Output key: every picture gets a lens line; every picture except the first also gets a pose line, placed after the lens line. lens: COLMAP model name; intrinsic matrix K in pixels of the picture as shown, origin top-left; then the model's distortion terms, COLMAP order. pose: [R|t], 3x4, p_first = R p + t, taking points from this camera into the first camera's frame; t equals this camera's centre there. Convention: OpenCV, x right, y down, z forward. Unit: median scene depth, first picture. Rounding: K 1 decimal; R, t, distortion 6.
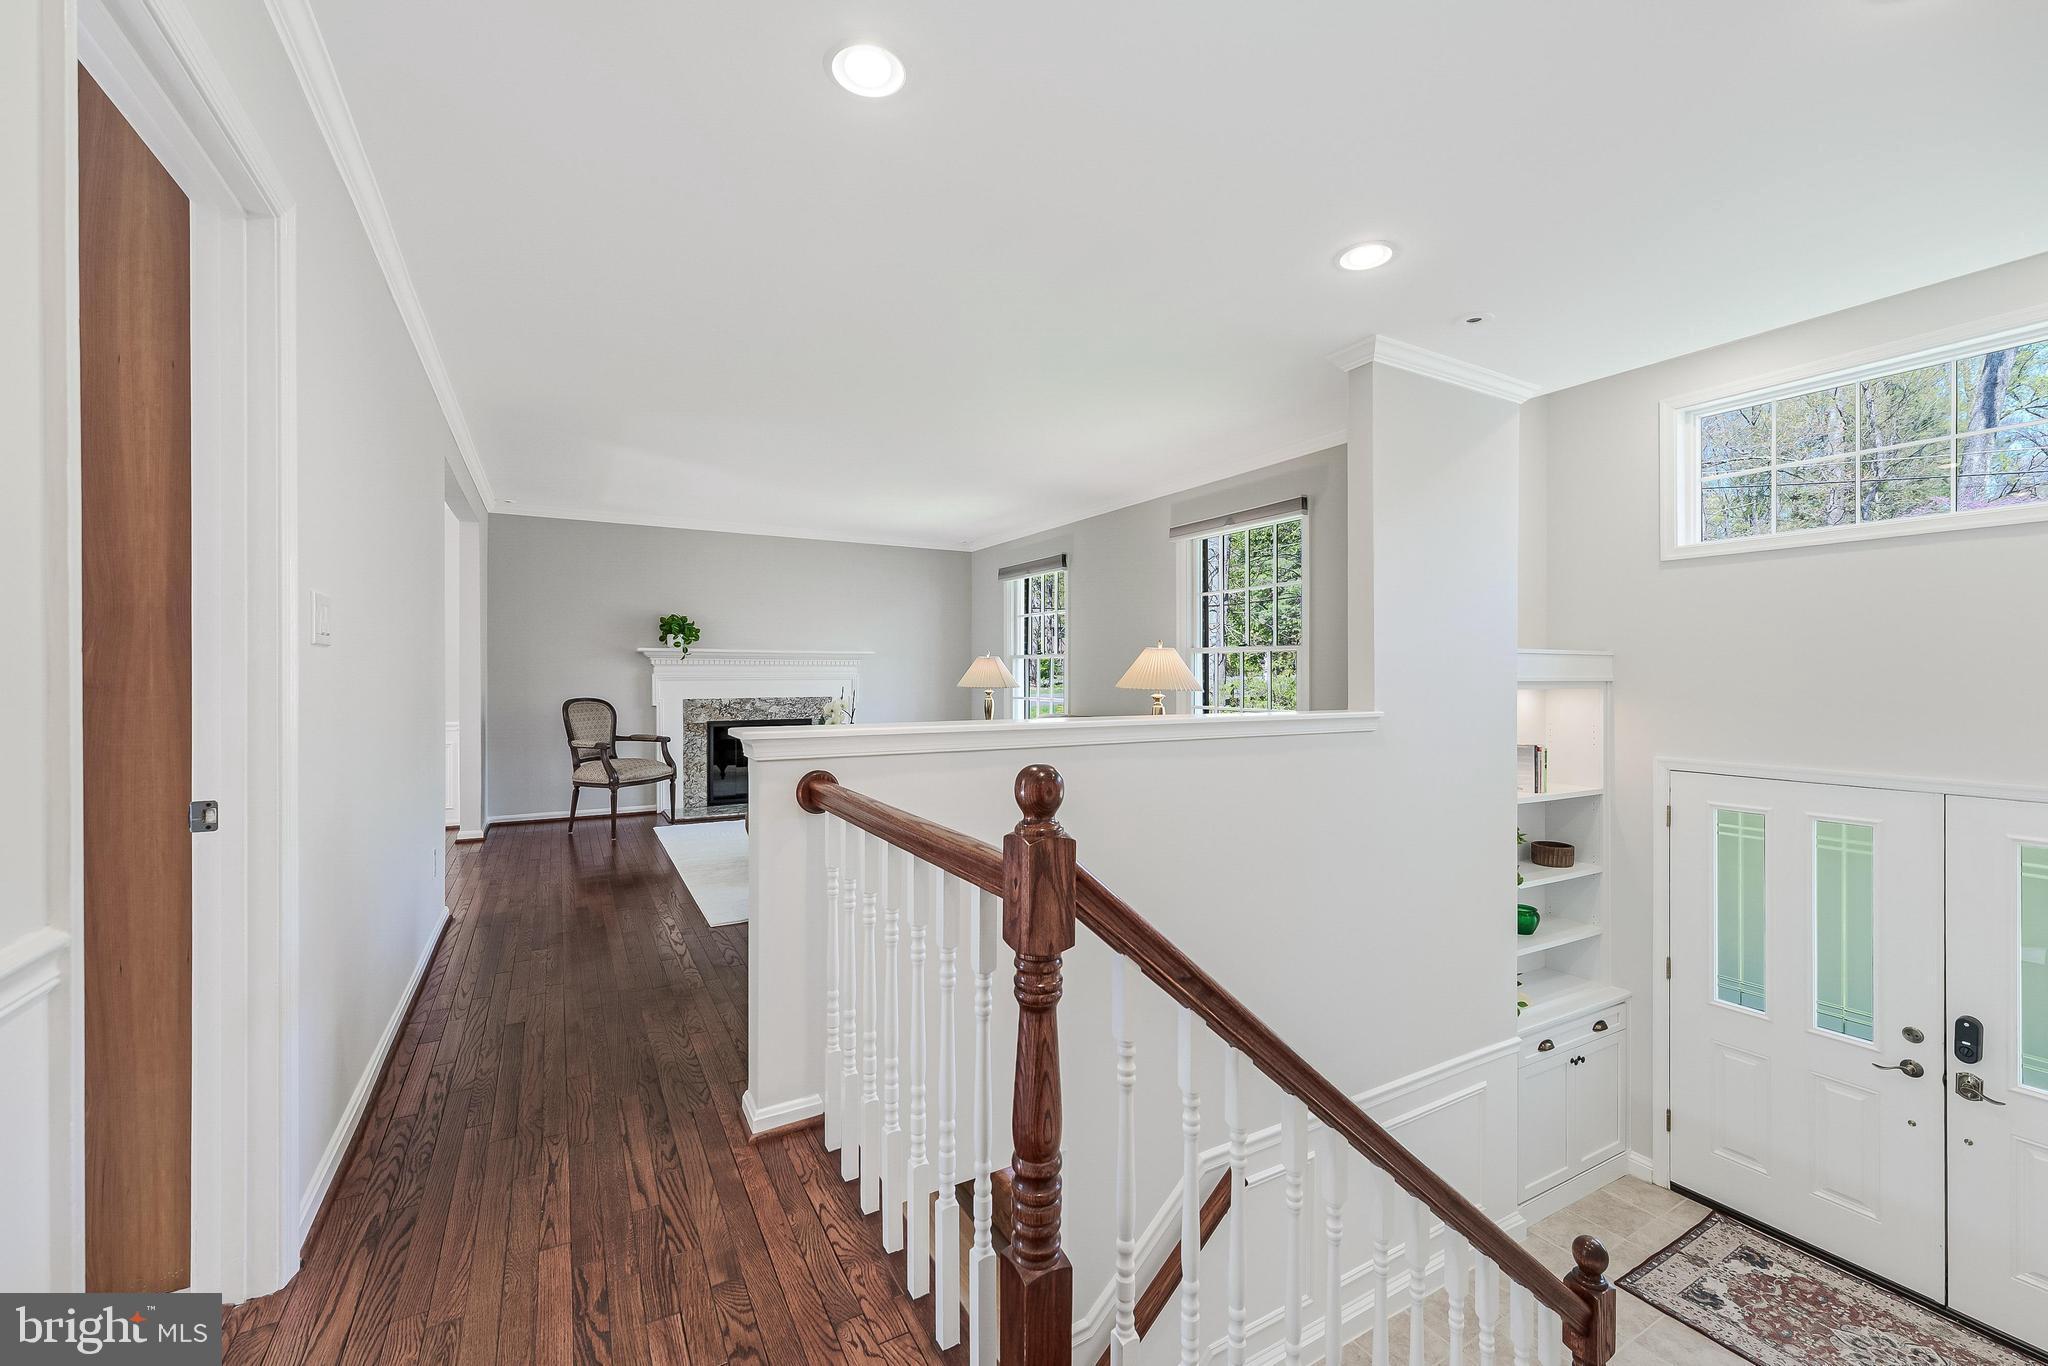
lens RADIAL K [[836.8, 0, 1019.9], [0, 836.8, 665.8], [0, 0, 1]] dist [0.002917, 0.000201]
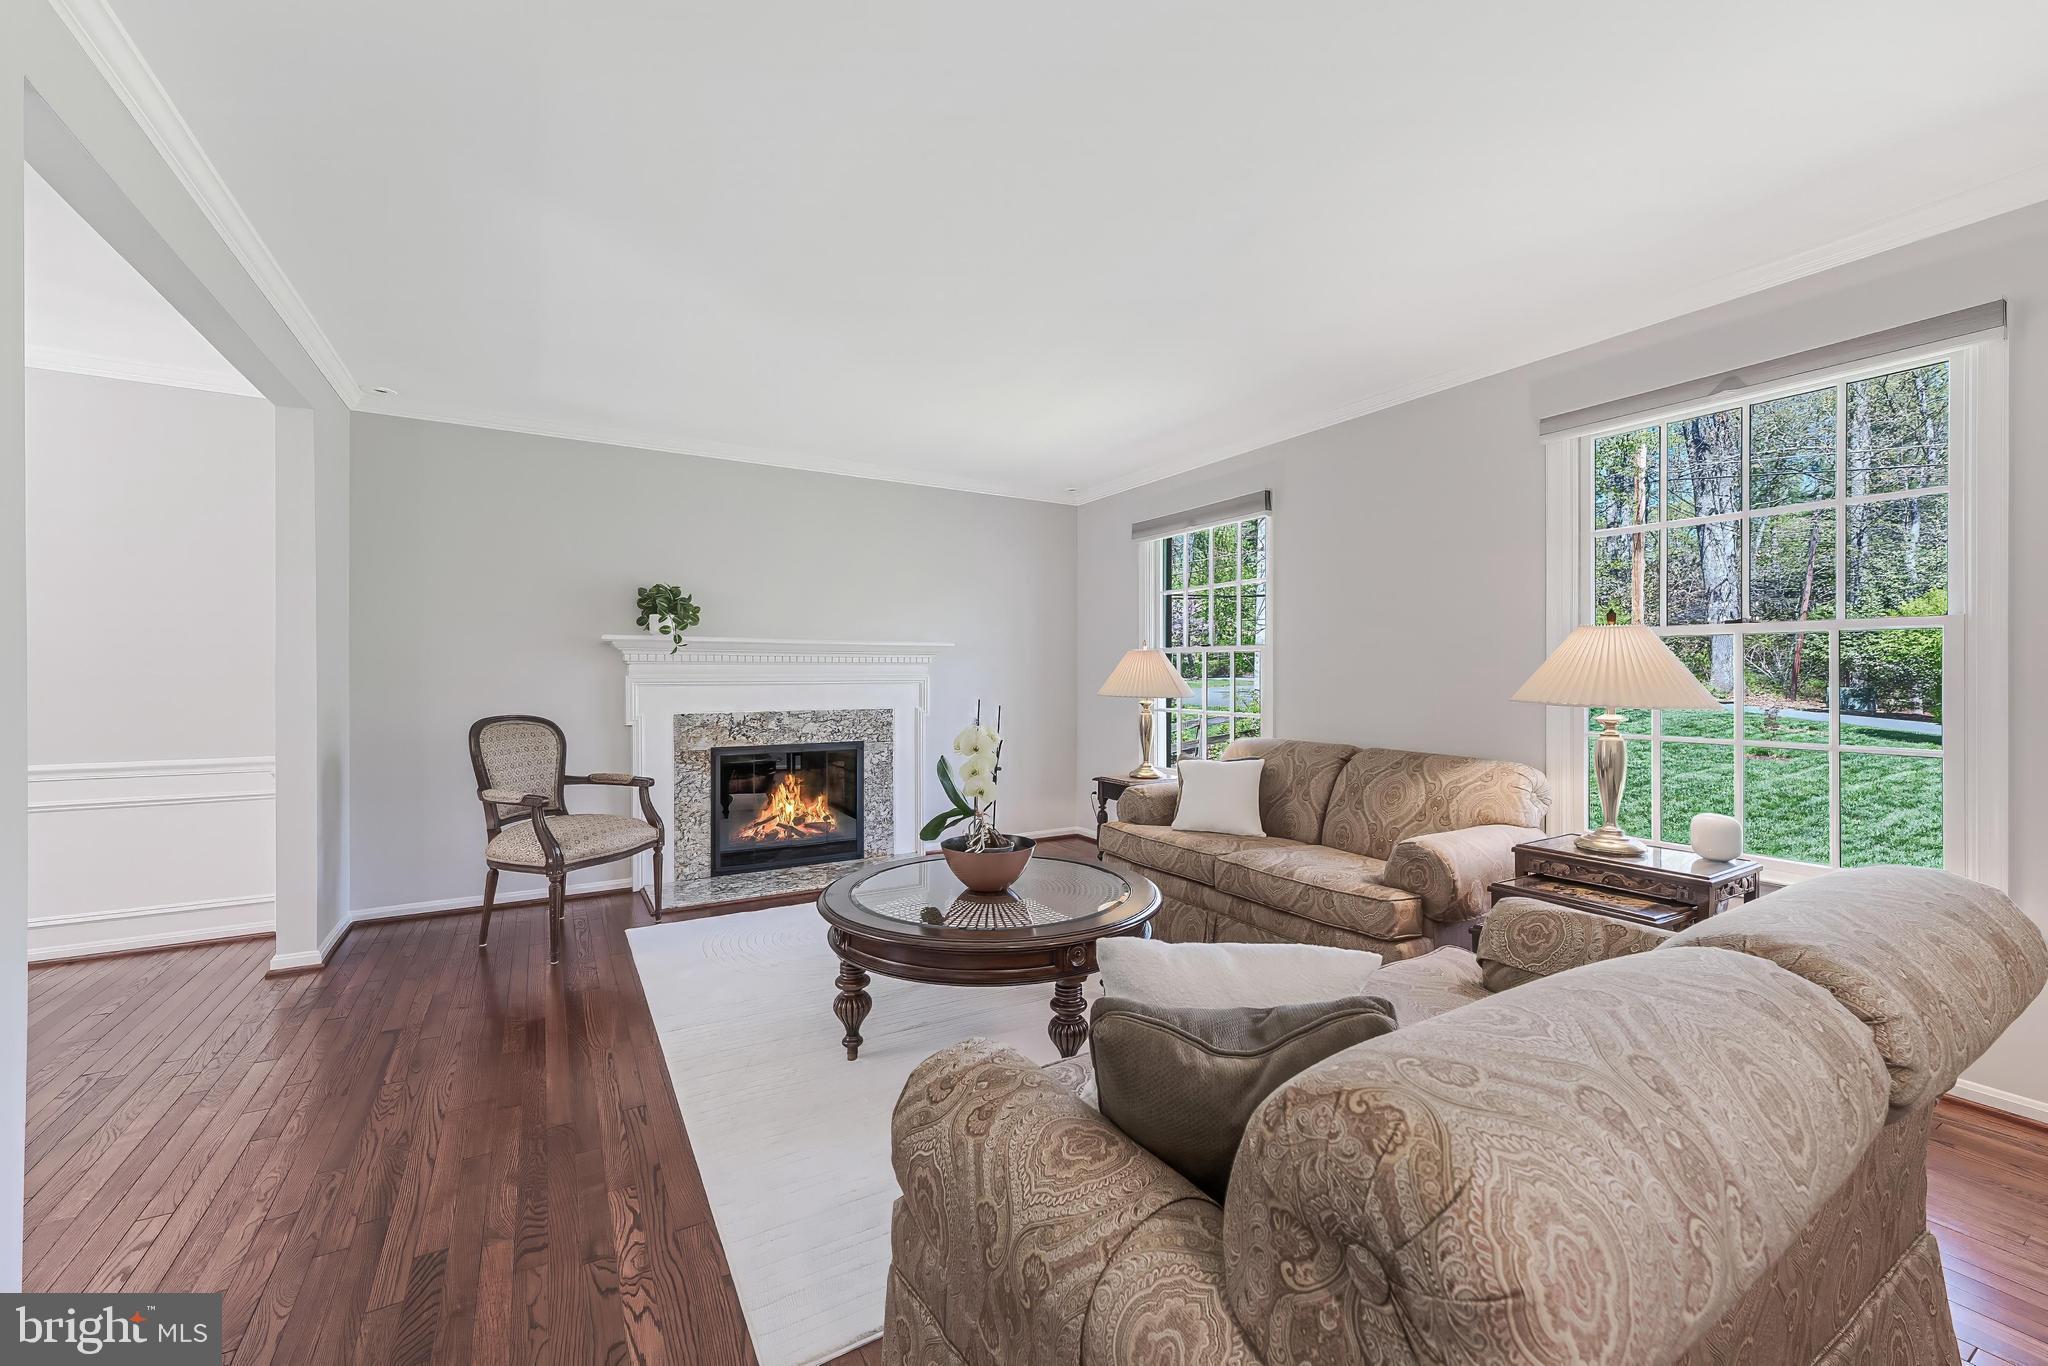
lens RADIAL K [[815.2, 0, 1023.2], [0, 815.2, 664.8], [0, 0, 1]] dist [0.000962, 0.000030]
pose [[0.999585, -0.000741, 0.028792, -0.159556], [0.000814, 0.999997, -0.002494, 0.003318], [-0.028790, 0.002517, 0.999582, 0.383672]]
